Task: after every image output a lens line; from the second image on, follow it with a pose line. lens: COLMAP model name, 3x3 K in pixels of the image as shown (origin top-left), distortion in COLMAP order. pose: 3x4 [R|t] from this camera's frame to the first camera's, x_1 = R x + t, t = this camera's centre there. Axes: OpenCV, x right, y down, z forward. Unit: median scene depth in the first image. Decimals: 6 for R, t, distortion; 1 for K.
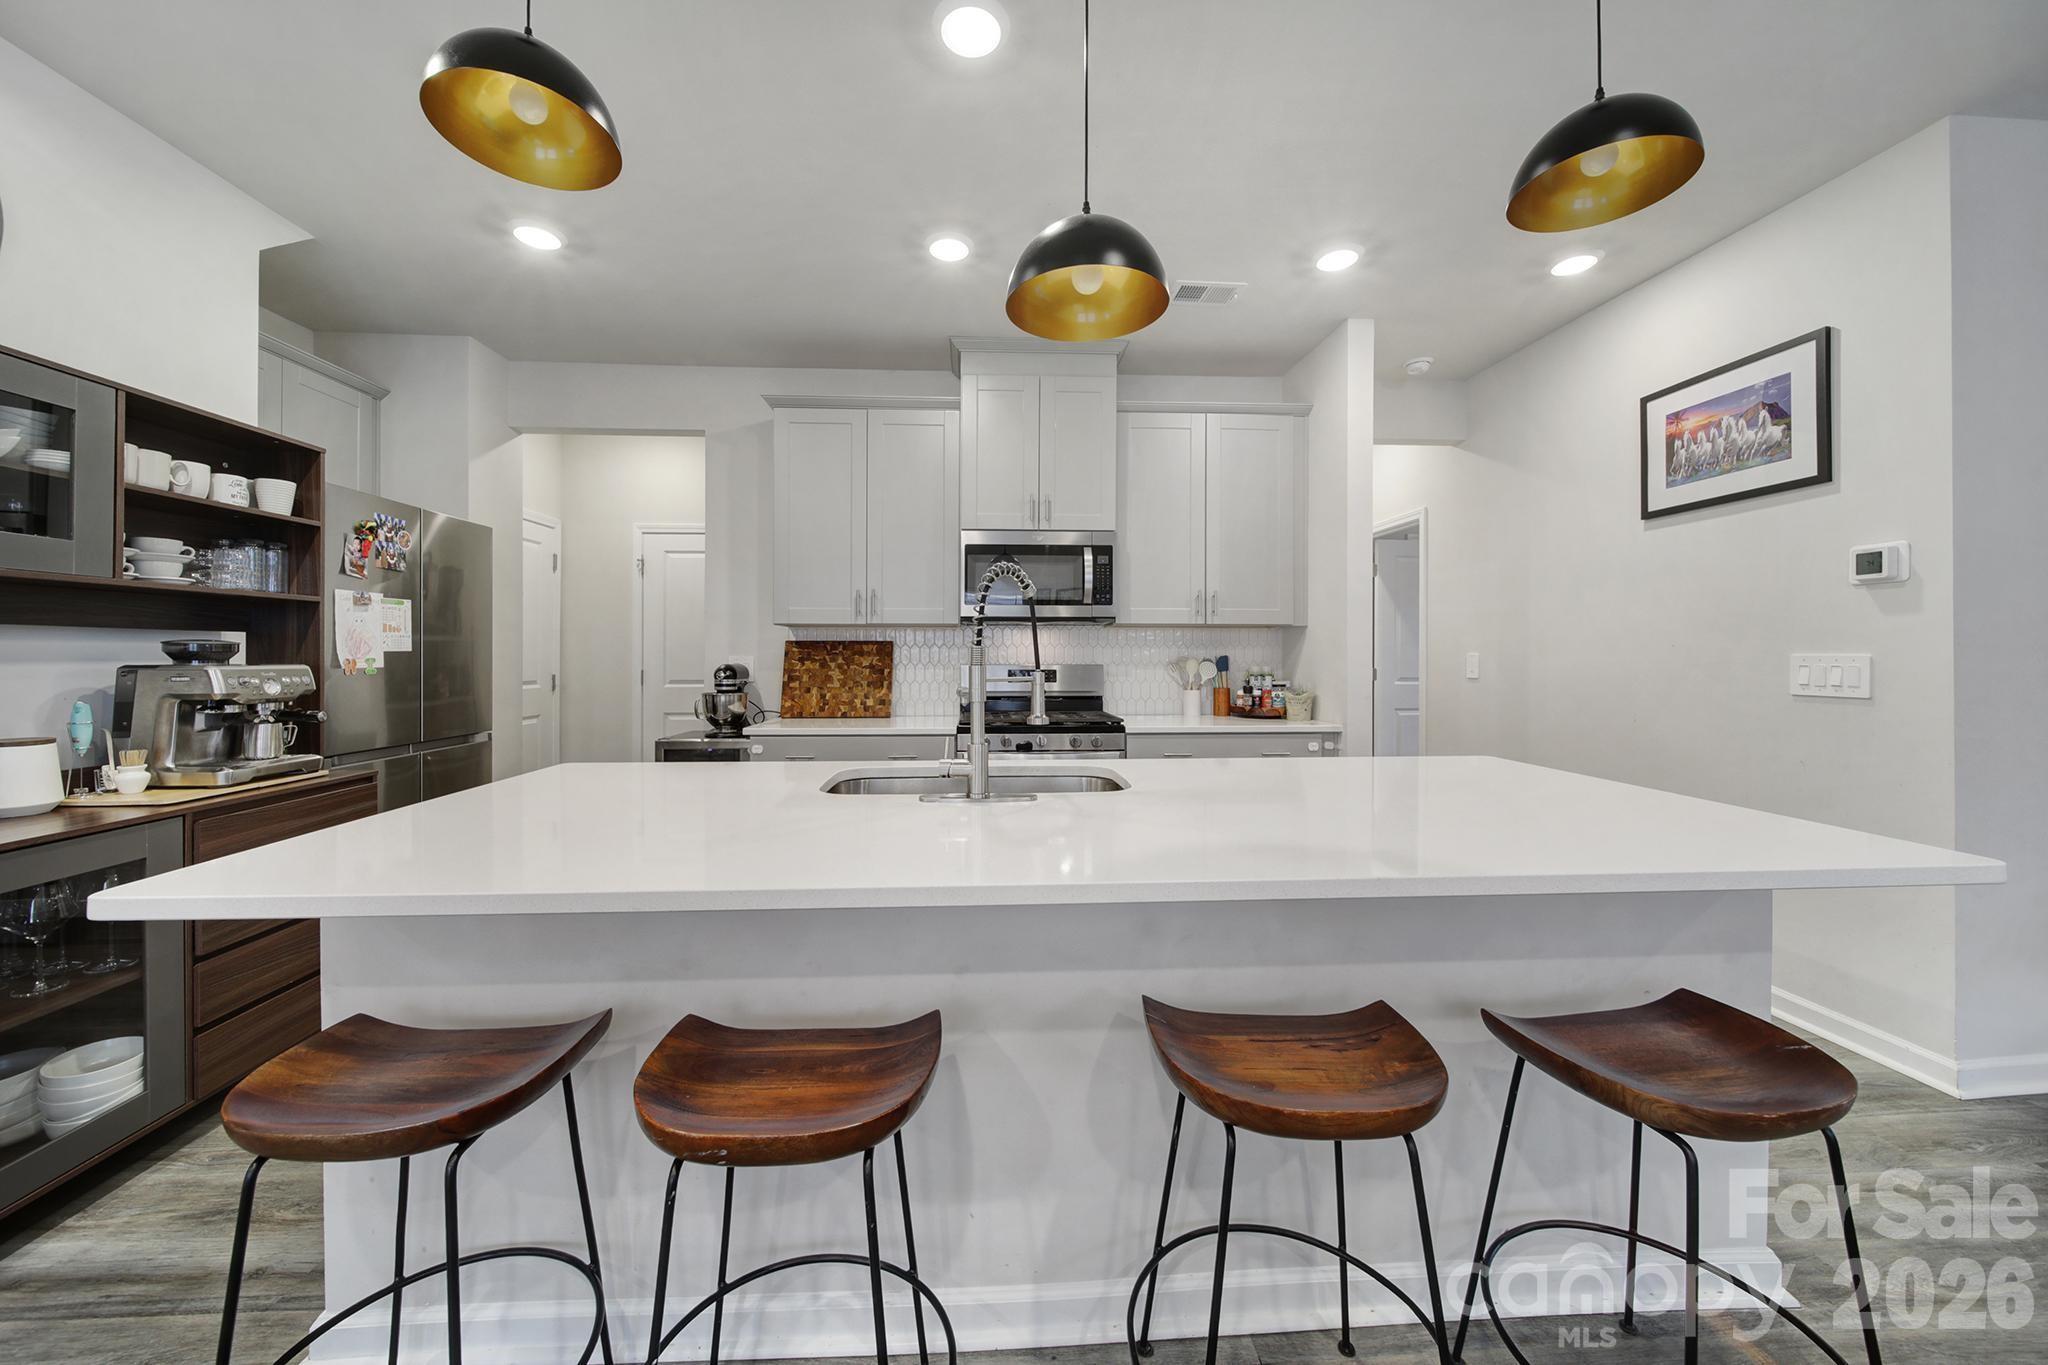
lens RADIAL K [[721.4, 0, 1010.7], [0, 721.4, 657.9], [0, 0, 1]] dist [0.000472, -0.001476]
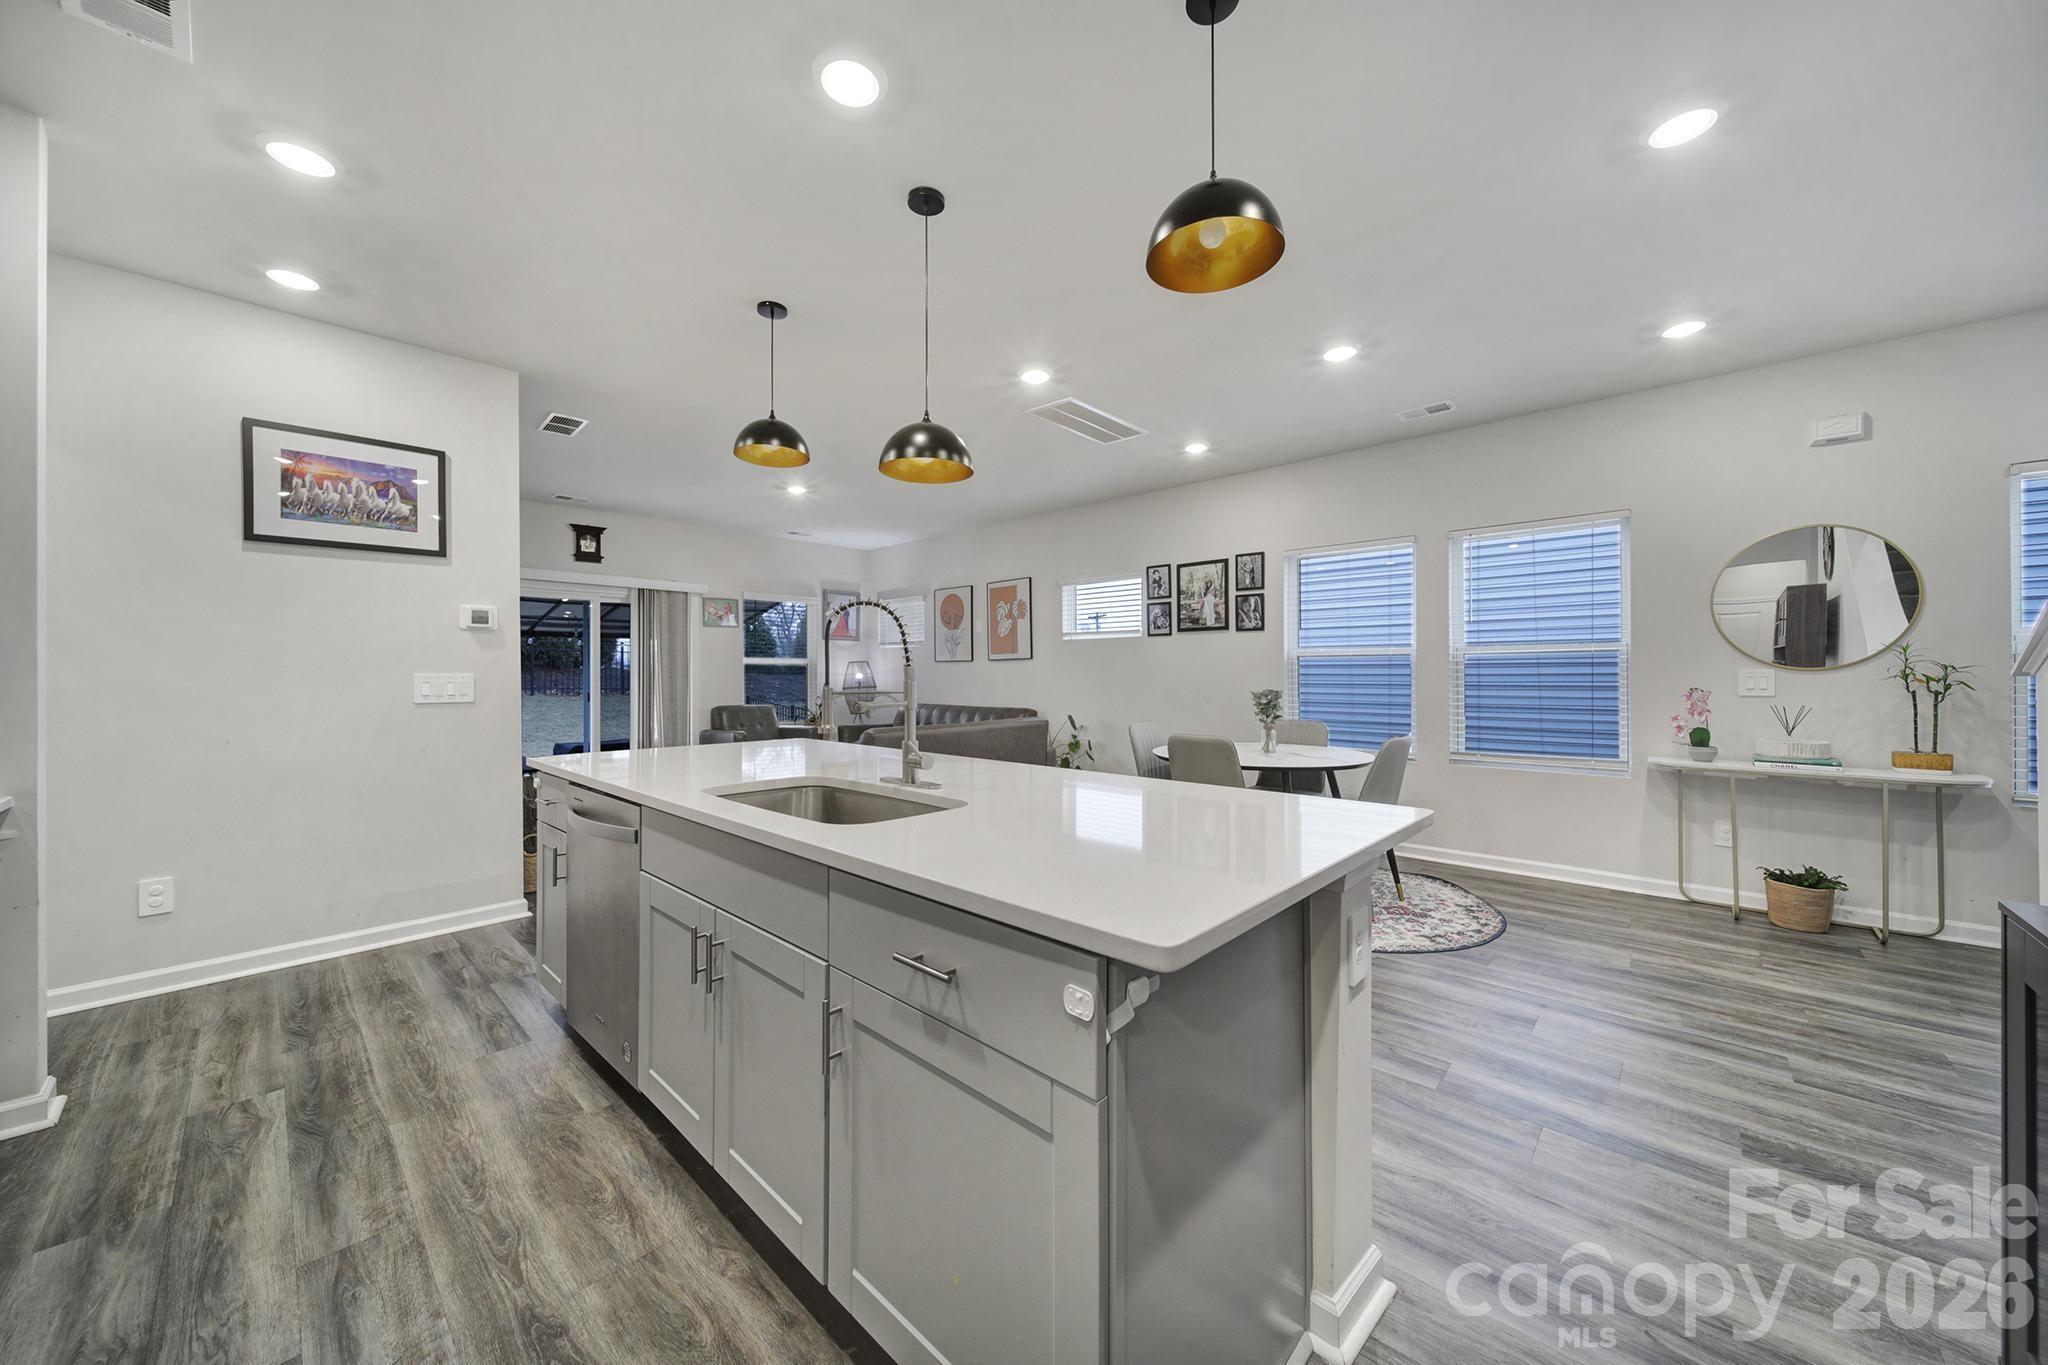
lens RADIAL K [[721.4, 0, 1025.0], [0, 721.4, 675.7], [0, 0, 1]] dist [0.000472, -0.001476]
pose [[-0.698208, 0.000678, 0.715894, -0.487942], [0.005602, 0.999974, 0.004516, -0.001267], [-0.715873, 0.007164, -0.698194, 0.766351]]
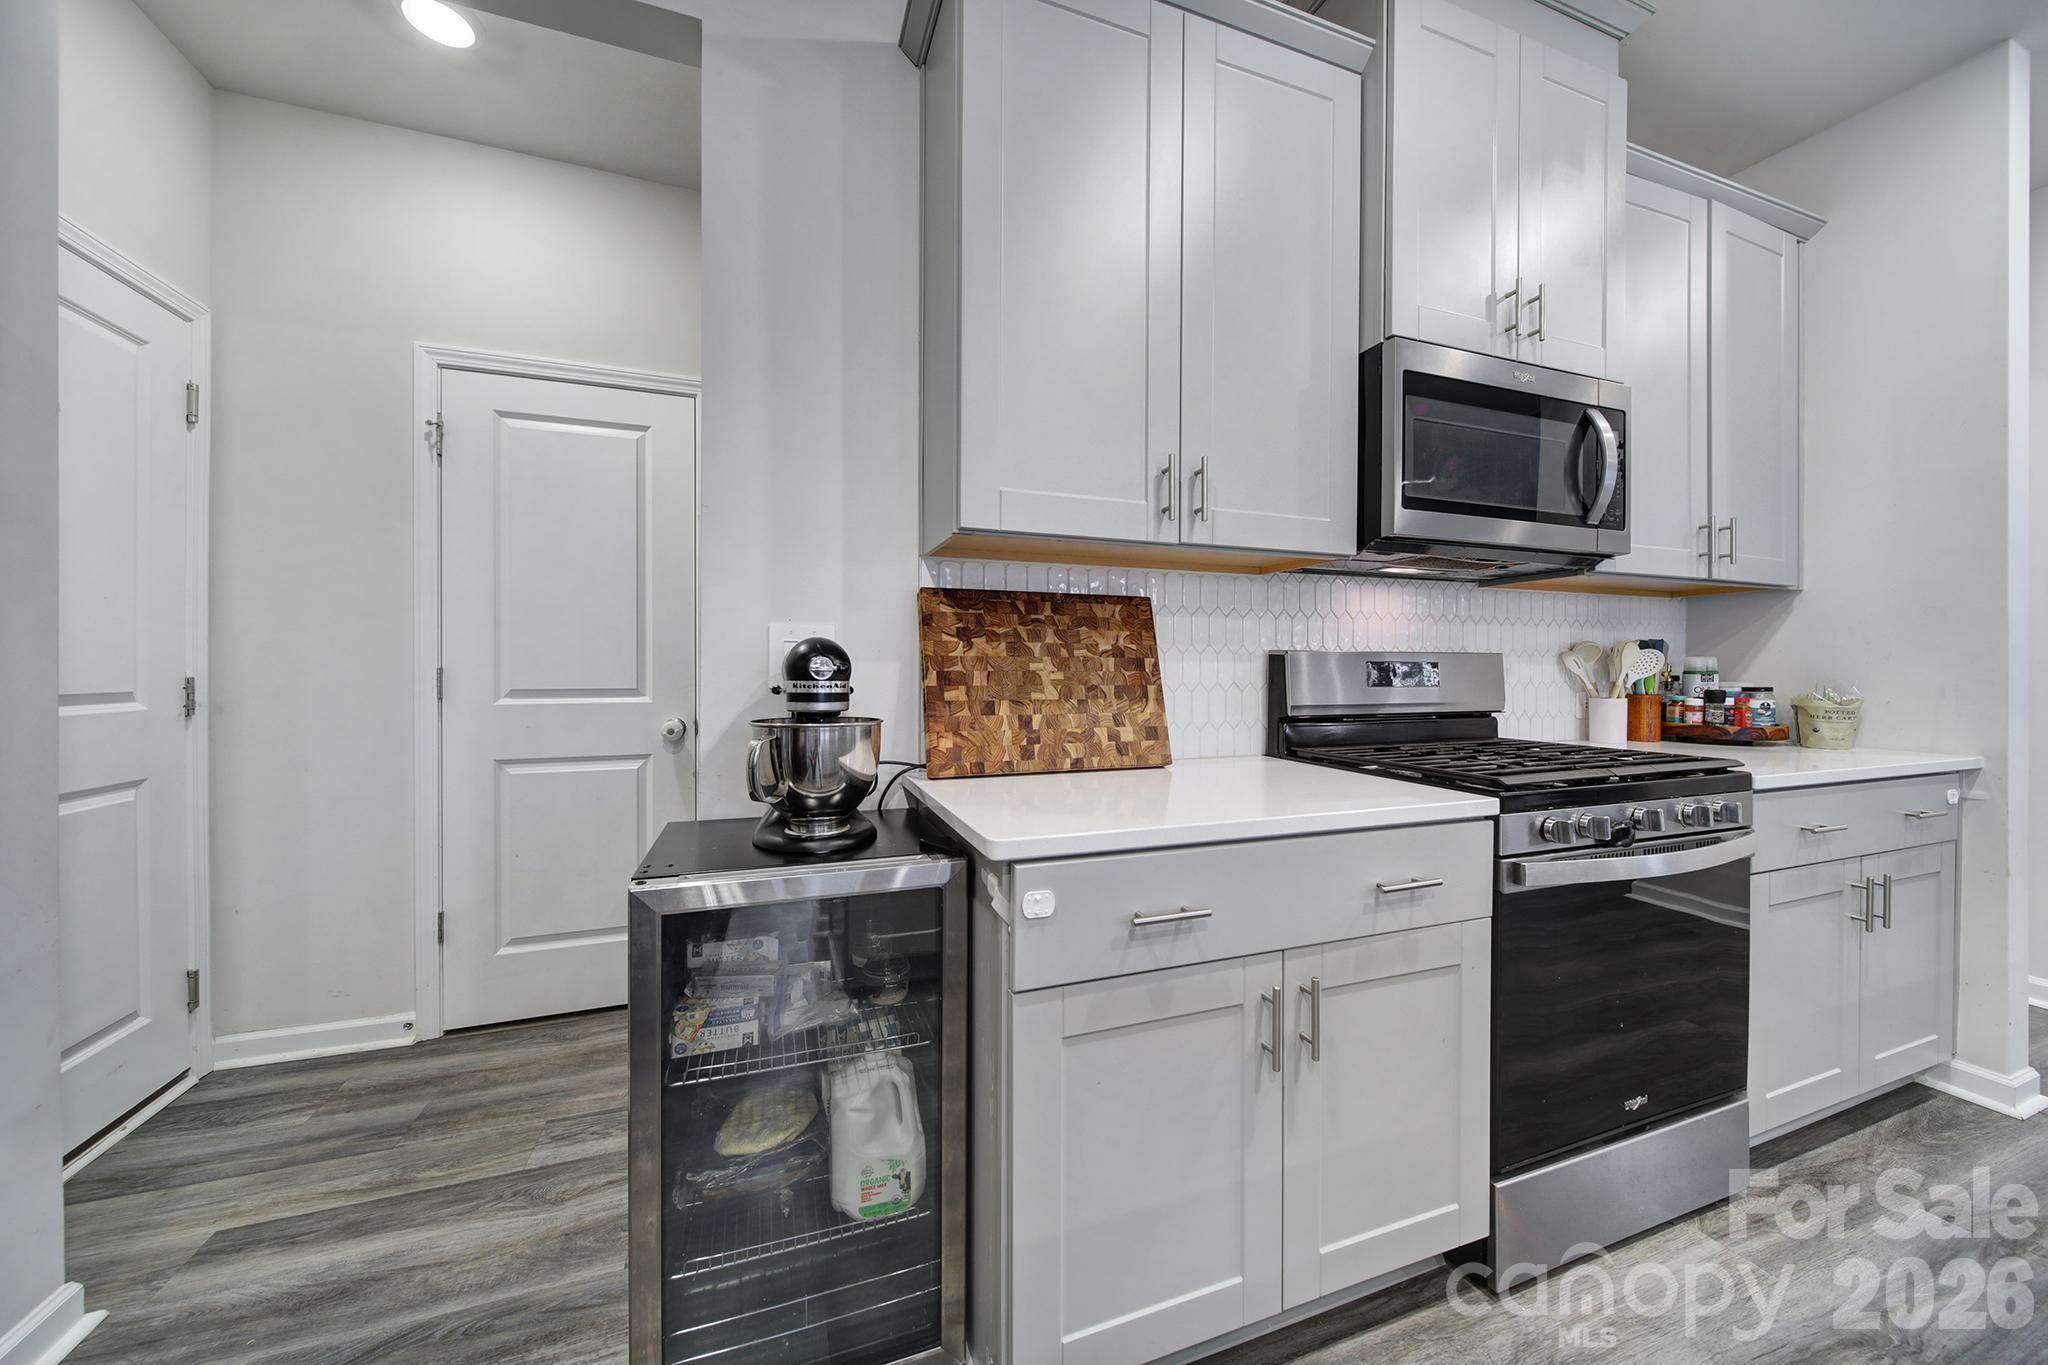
lens RADIAL K [[721.4, 0, 1017.2], [0, 721.4, 654.4], [0, 0, 1]] dist [0.000472, -0.001476]
pose [[0.955963, 0.007463, 0.293394, -0.406333], [-0.002015, 0.999820, -0.018868, 0.023209], [-0.293482, 0.017446, 0.955805, 0.637271]]
